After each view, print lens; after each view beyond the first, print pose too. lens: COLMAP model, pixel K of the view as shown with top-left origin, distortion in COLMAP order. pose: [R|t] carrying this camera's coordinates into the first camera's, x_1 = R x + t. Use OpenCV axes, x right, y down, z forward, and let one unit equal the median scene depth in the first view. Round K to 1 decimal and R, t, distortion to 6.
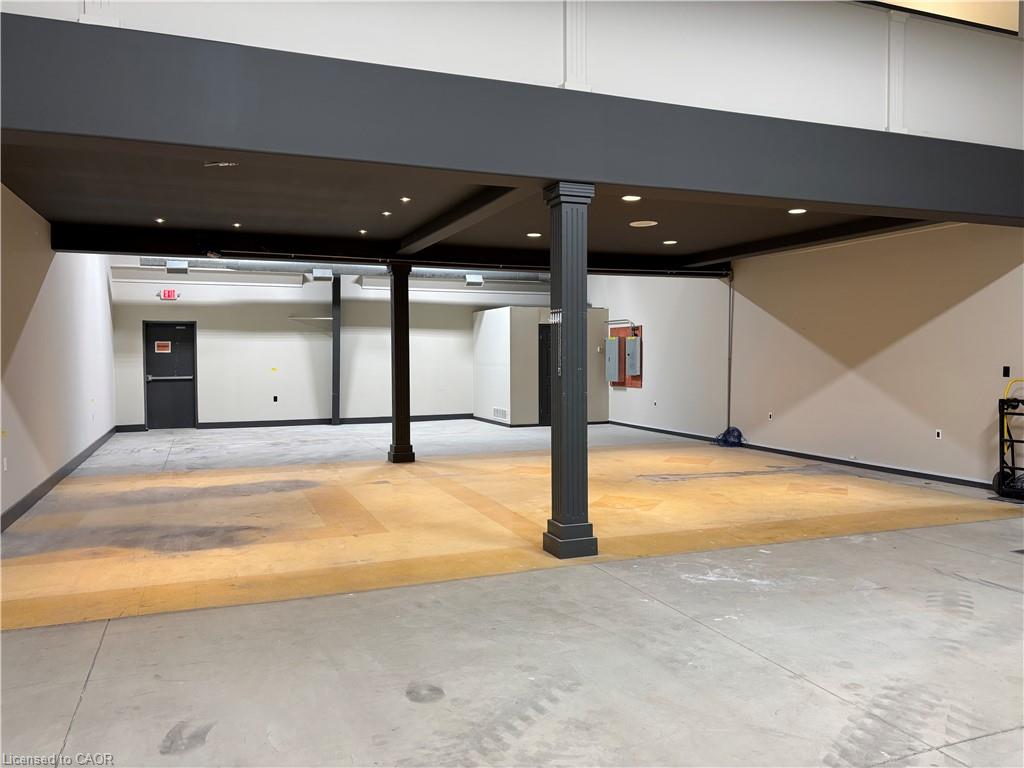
lens RADIAL K [[770.7, 0, 514.1], [0, 770.7, 380.7], [0, 0, 1]] dist [0.075405, -0.074261]
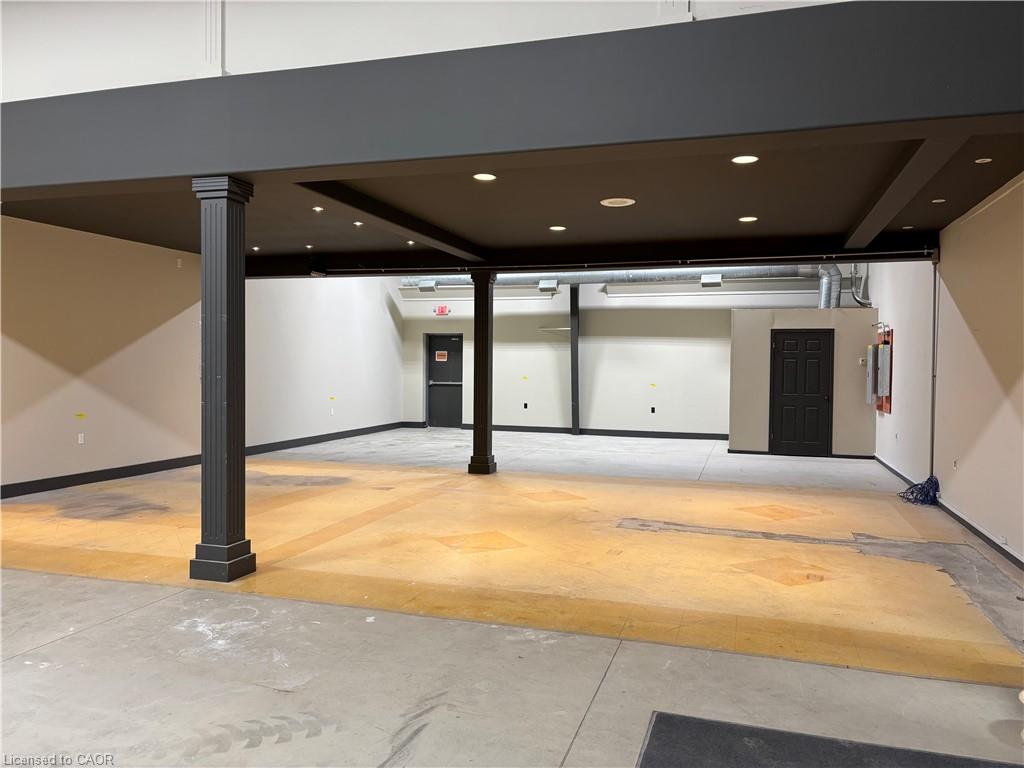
lens RADIAL K [[770.7, 0, 514.1], [0, 770.7, 380.7], [0, 0, 1]] dist [0.075405, -0.074261]
pose [[0.767485, 0.024840, -0.640585, 0.510232], [-0.034382, 0.999406, -0.002439, -0.010869], [0.640144, 0.023897, 0.767883, 0.274029]]
